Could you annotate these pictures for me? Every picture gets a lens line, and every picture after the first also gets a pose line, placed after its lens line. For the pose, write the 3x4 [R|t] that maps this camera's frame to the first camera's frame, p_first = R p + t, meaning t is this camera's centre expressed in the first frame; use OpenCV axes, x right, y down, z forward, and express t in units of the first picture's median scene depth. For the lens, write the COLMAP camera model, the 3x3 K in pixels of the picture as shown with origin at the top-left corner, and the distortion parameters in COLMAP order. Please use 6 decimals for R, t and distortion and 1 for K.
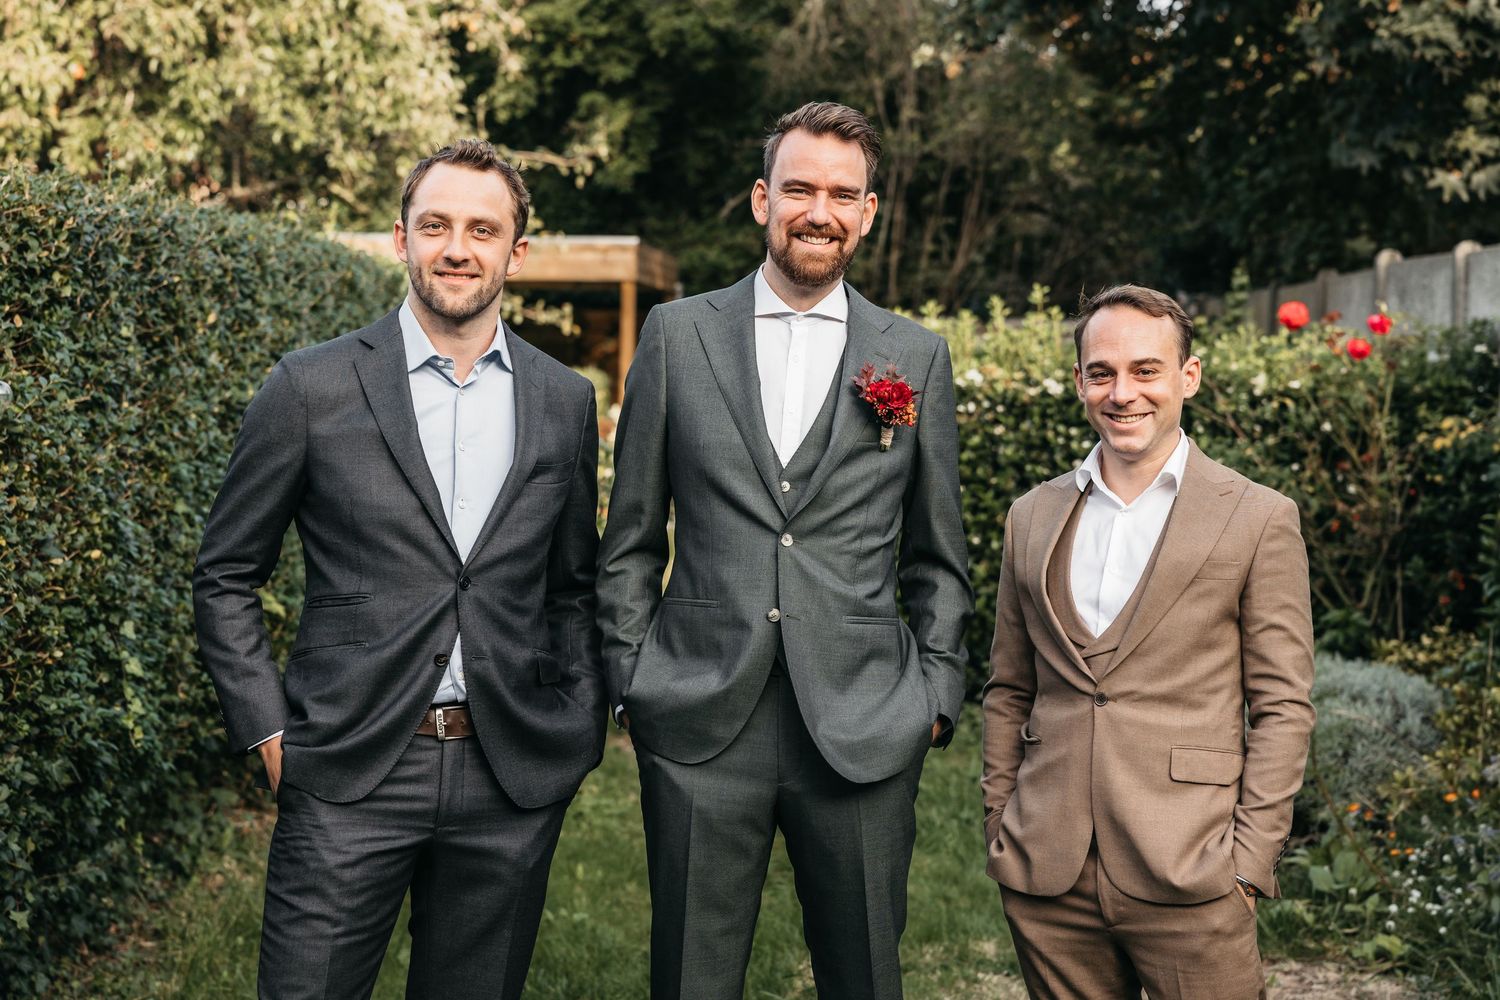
lens RADIAL K [[2836.8, 0, 817.7], [0, 2836.8, 542.2], [0, 0, 1]] dist [0.011778, 0.000000]
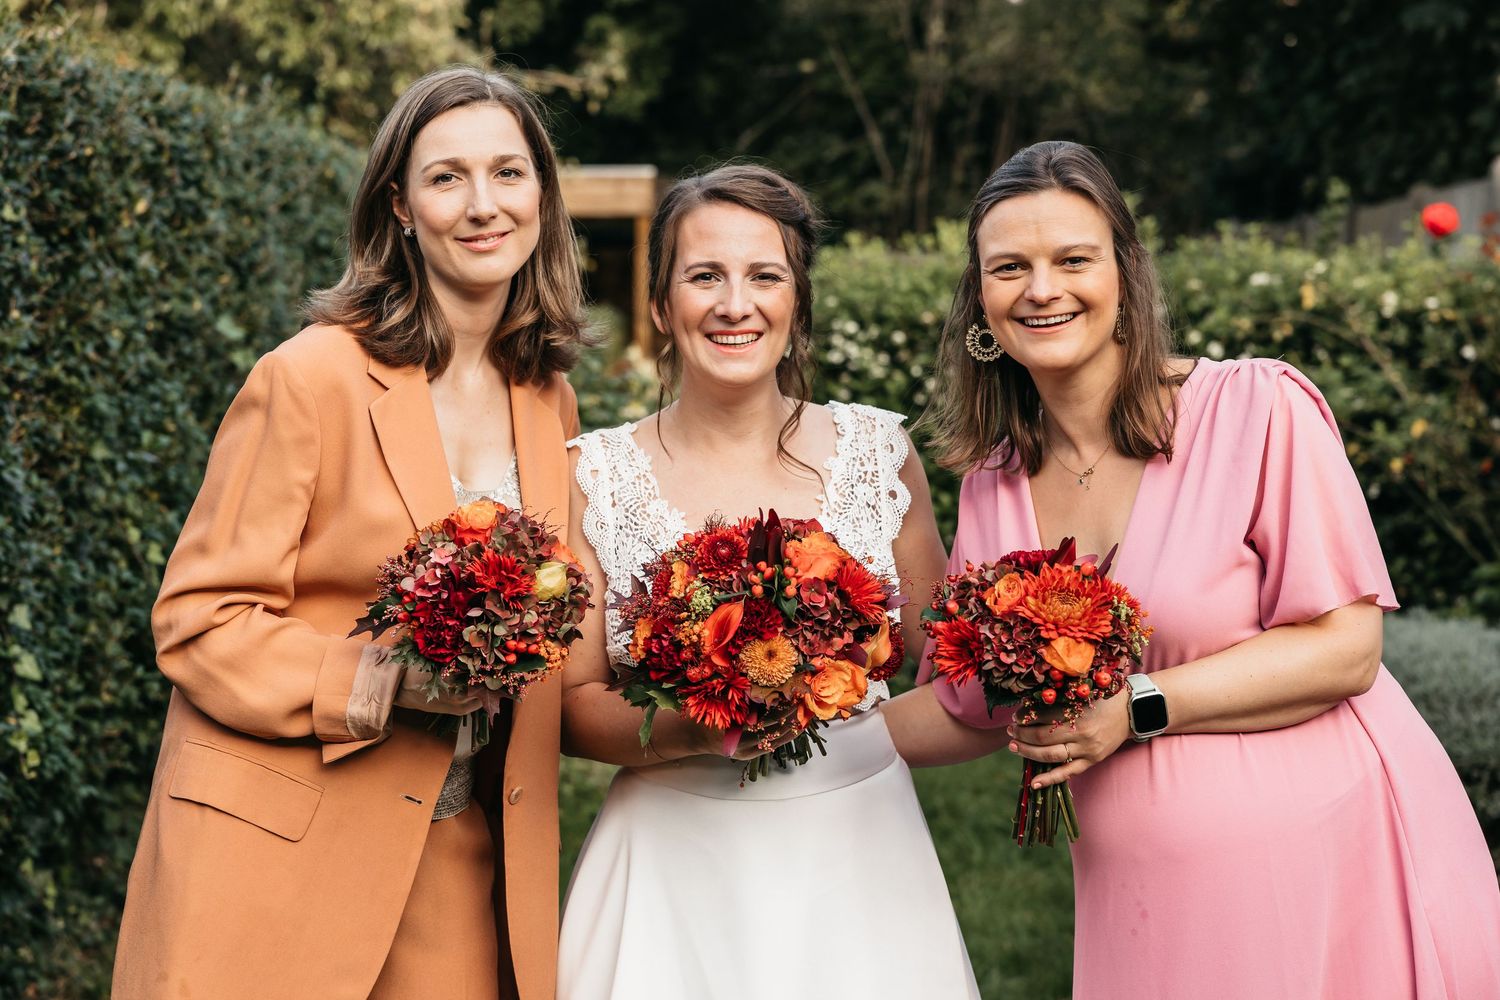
lens RADIAL K [[2836.8, 0, 786.7], [0, 2836.8, 506.8], [0, 0, 1]] dist [0.011778, 0.000000]
pose [[0.999875, -0.009446, -0.012695, -0.017406], [0.009513, 0.999941, 0.005215, 0.000023], [0.012645, -0.005335, 0.999906, 0.136303]]
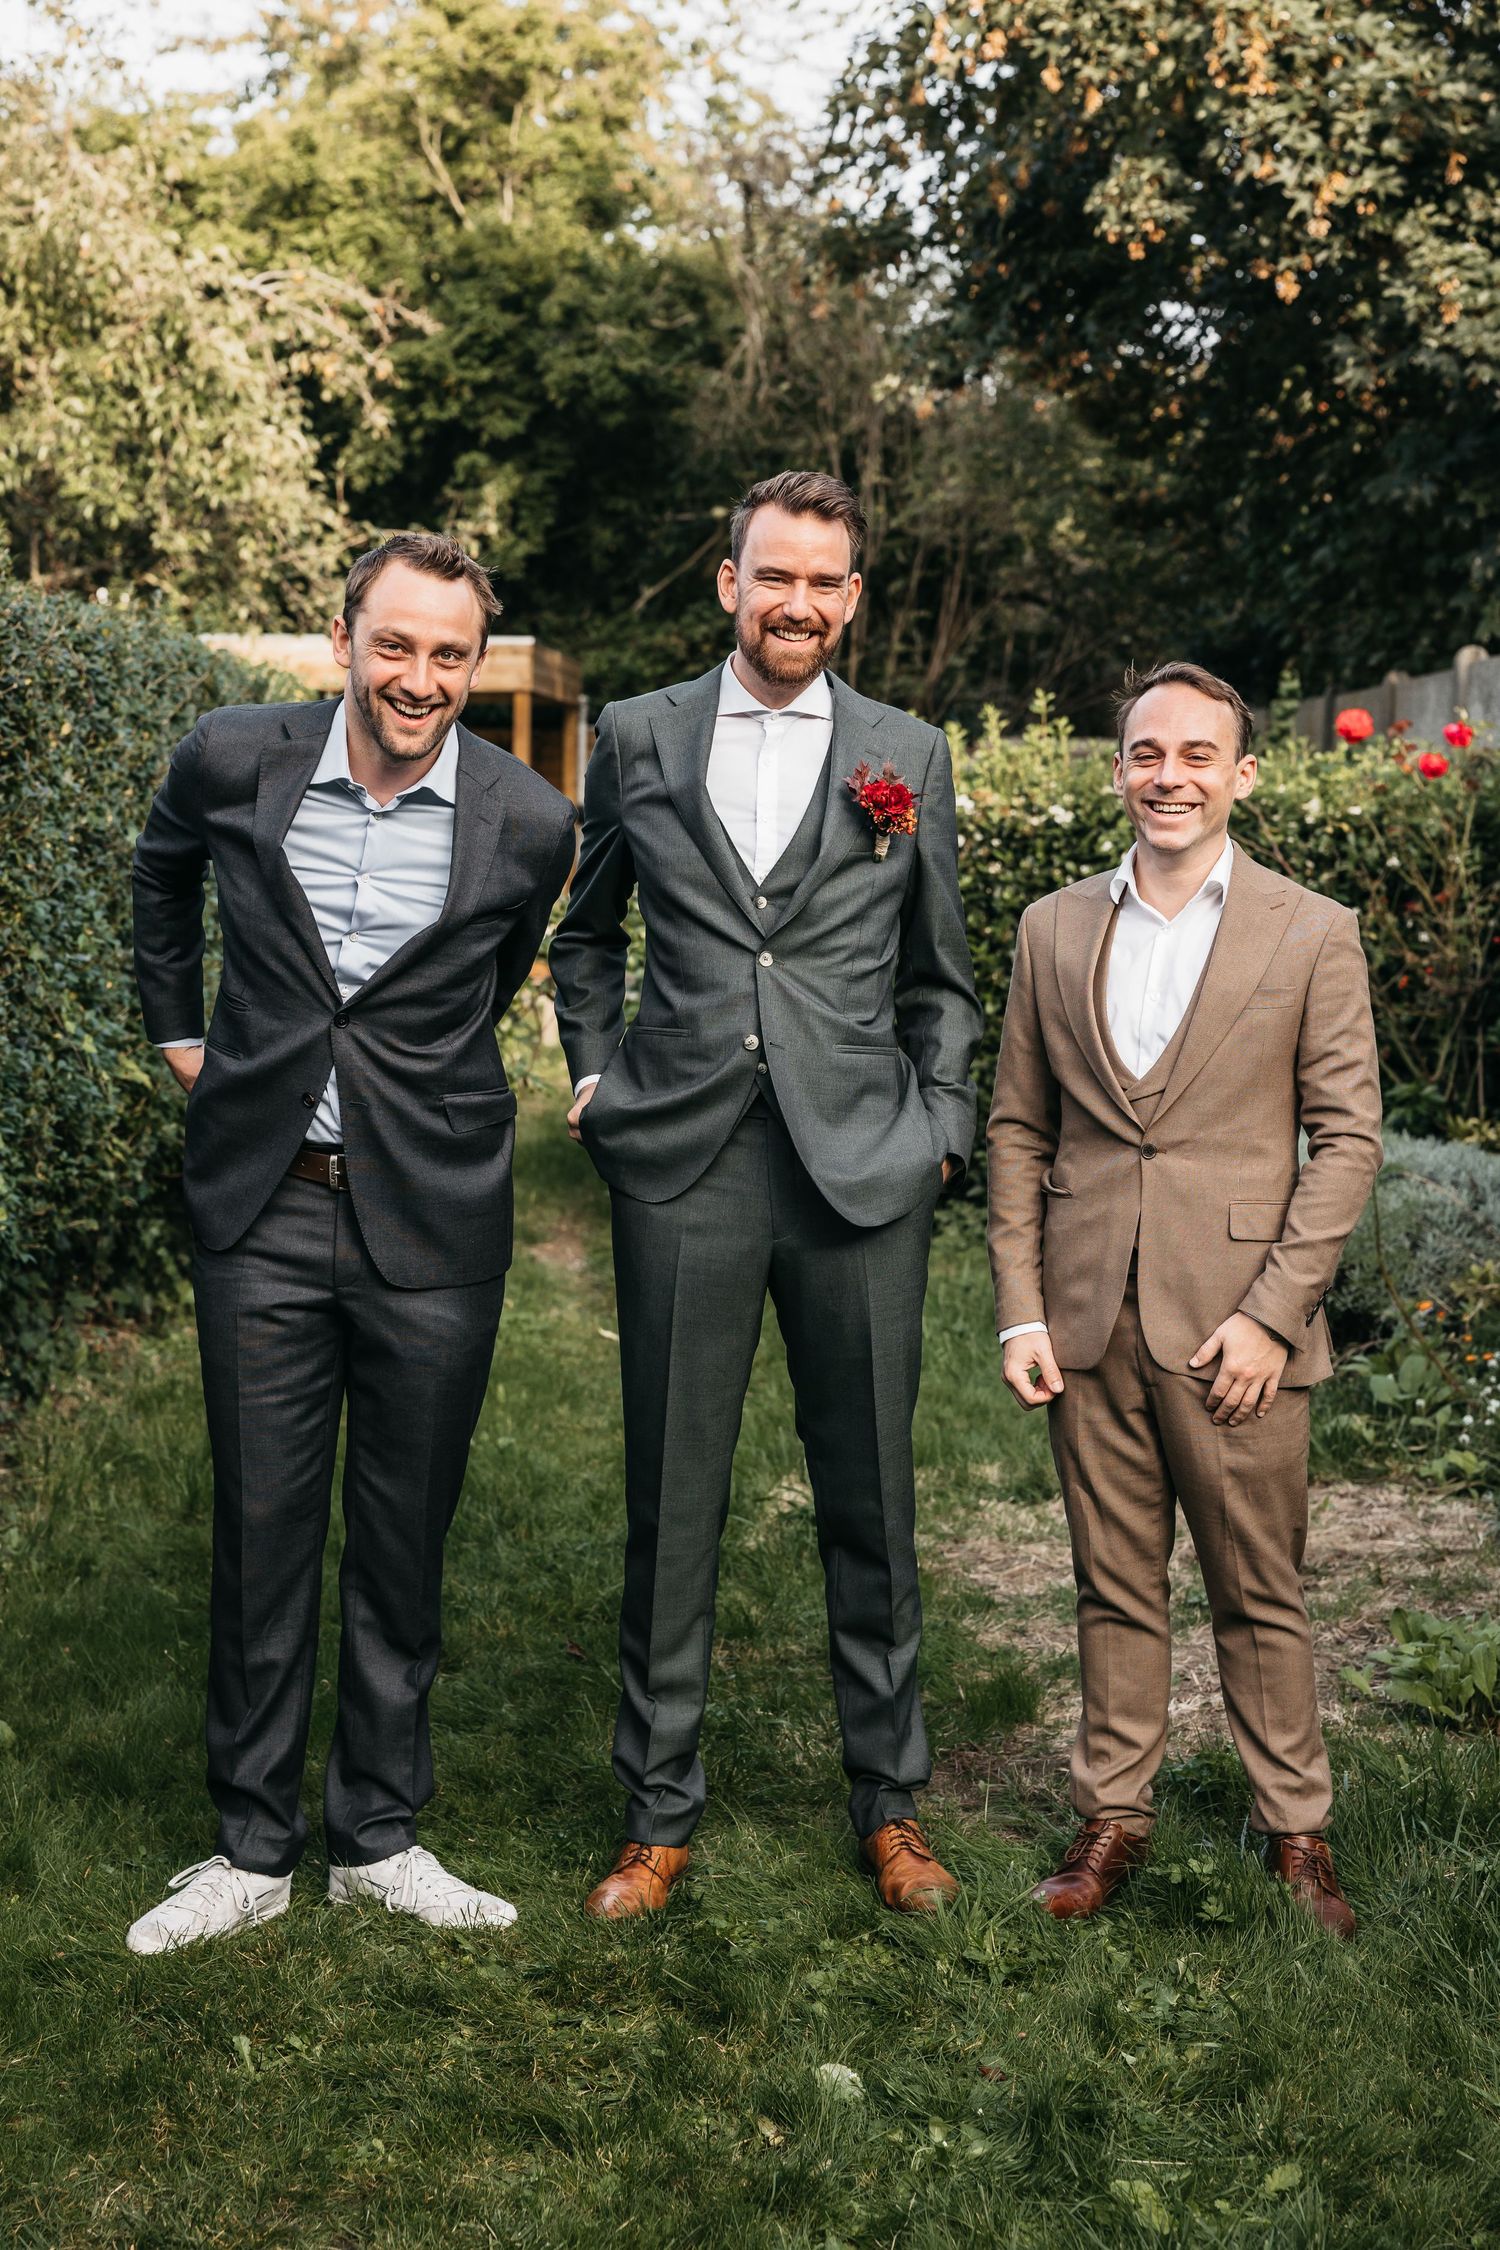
lens RADIAL K [[3624.6, 0, 792.3], [0, 3624.6, 1176.9], [0, 0, 1]] dist [0.023942, 0.000000]
pose [[0.999922, -0.006753, 0.010494, -0.006057], [0.006322, 0.999157, 0.040551, 0.006708], [-0.010759, -0.040481, 0.999122, -0.048631]]
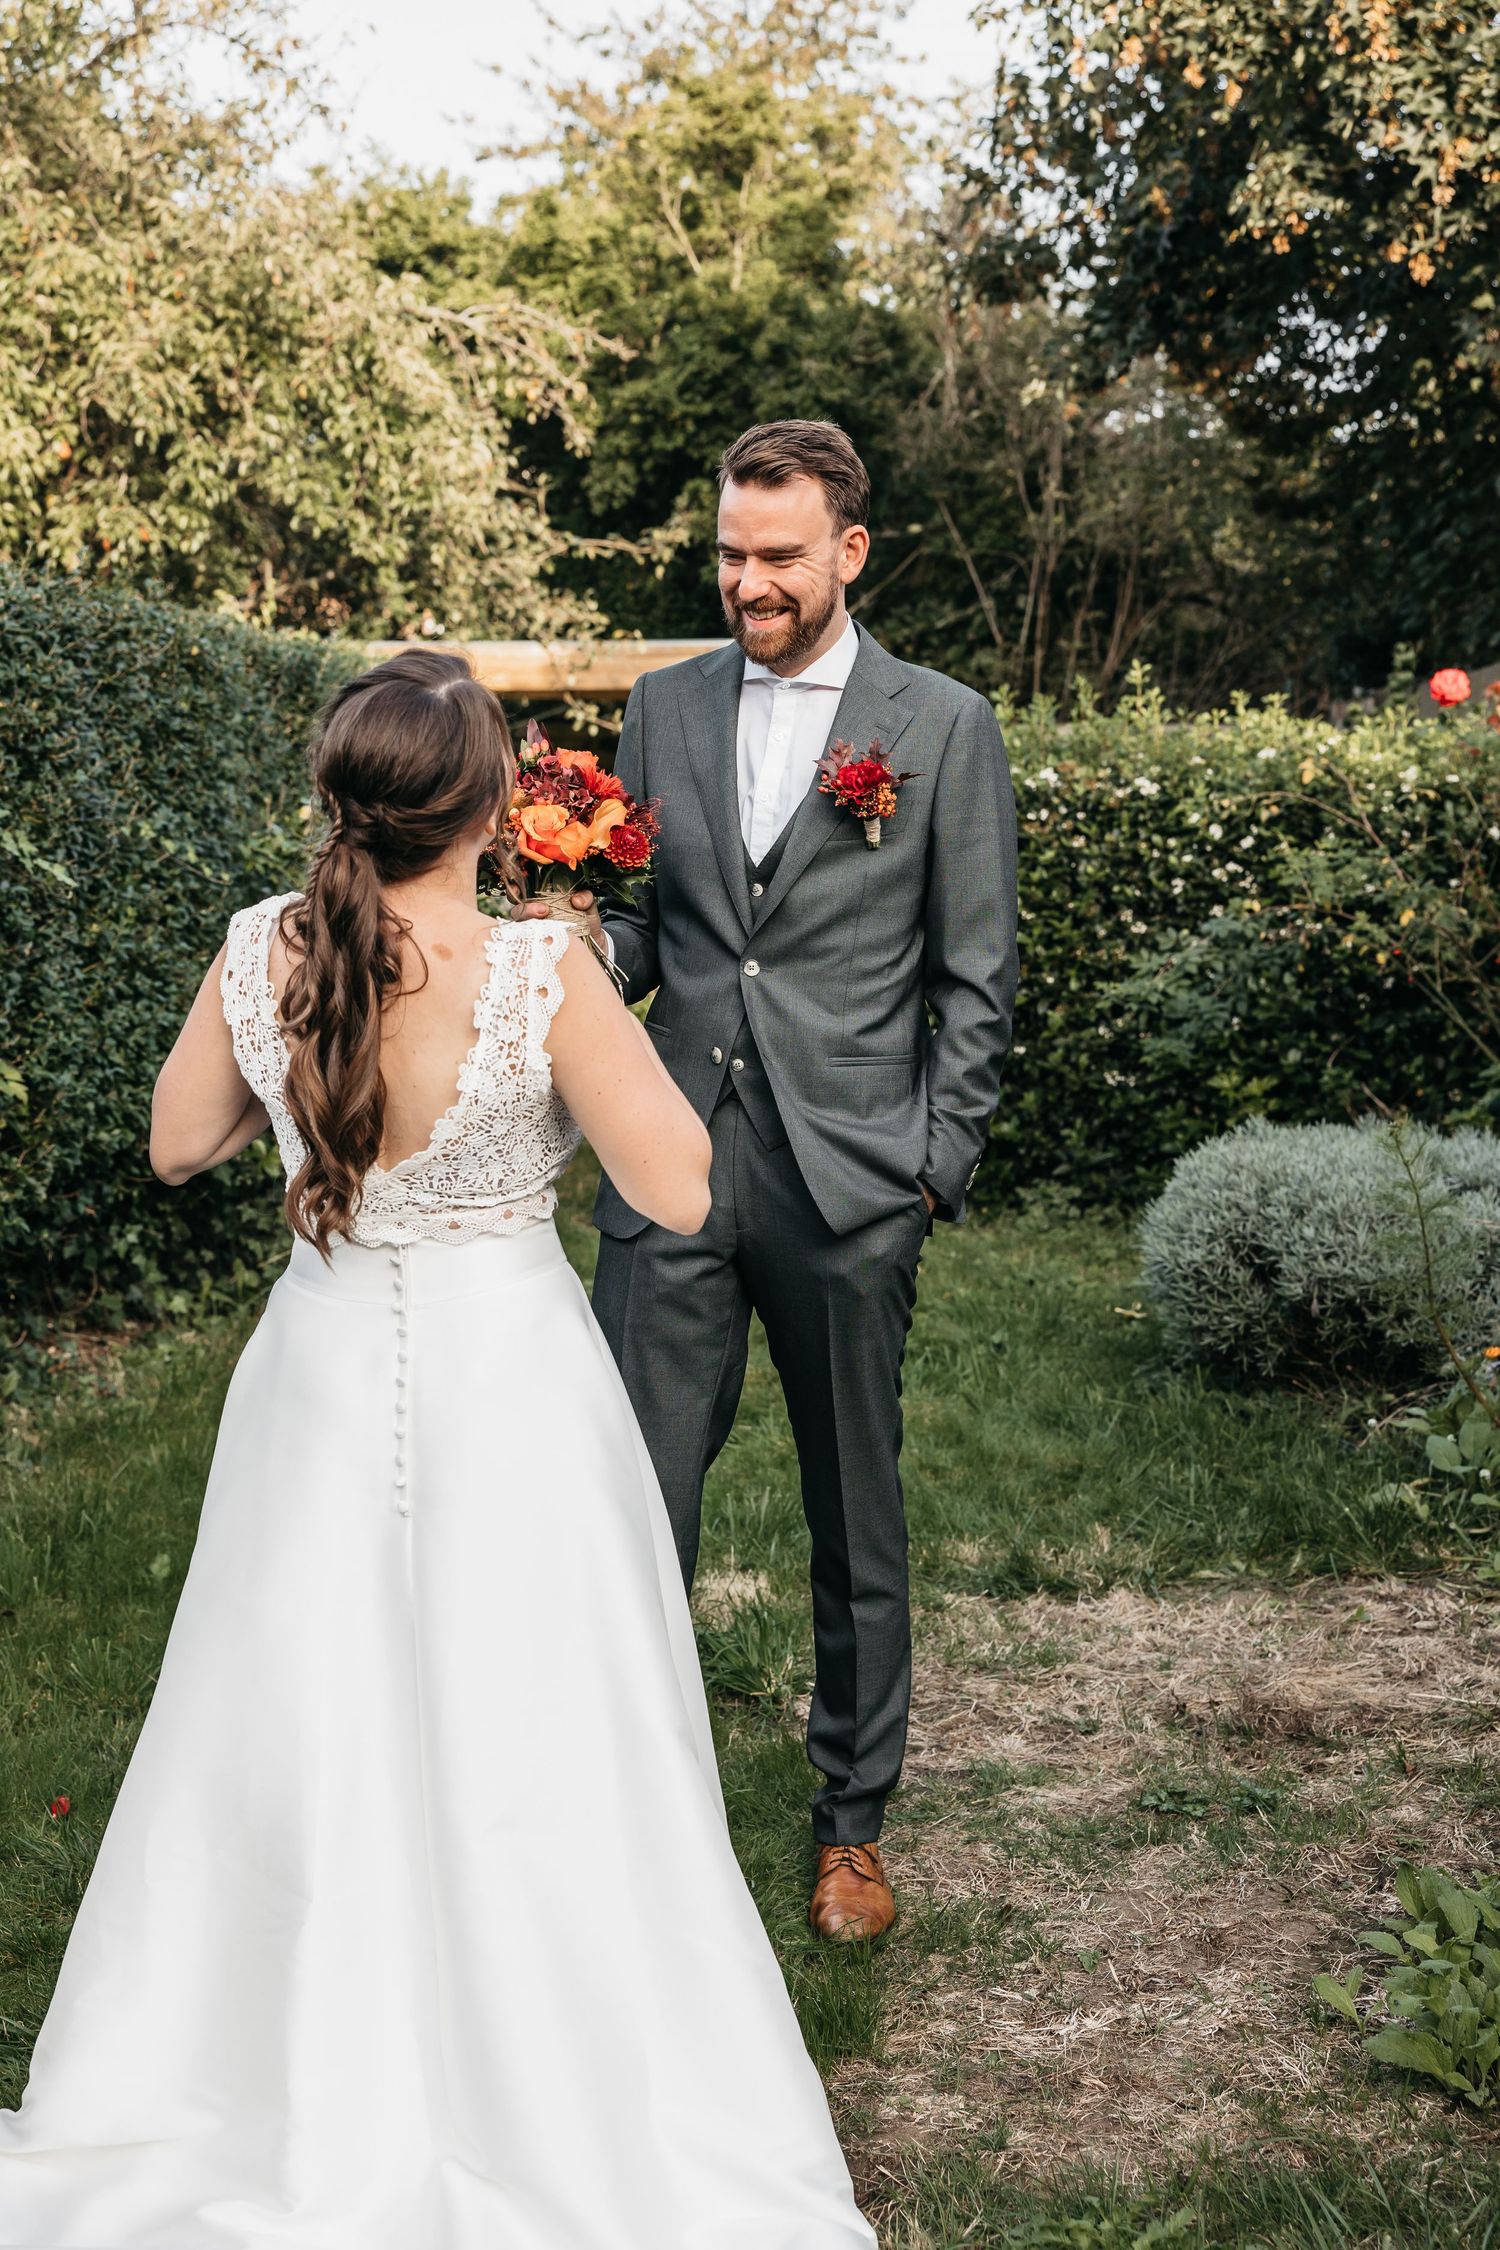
lens RADIAL K [[2913.3, 0, 748.6], [0, 2913.3, 1148.4], [0, 0, 1]] dist [0.023972, 0.000000]
pose [[0.995826, -0.006150, -0.091069, 0.045579], [0.011590, 0.998171, 0.059326, -0.002930], [0.090538, -0.060134, 0.994076, 0.164287]]
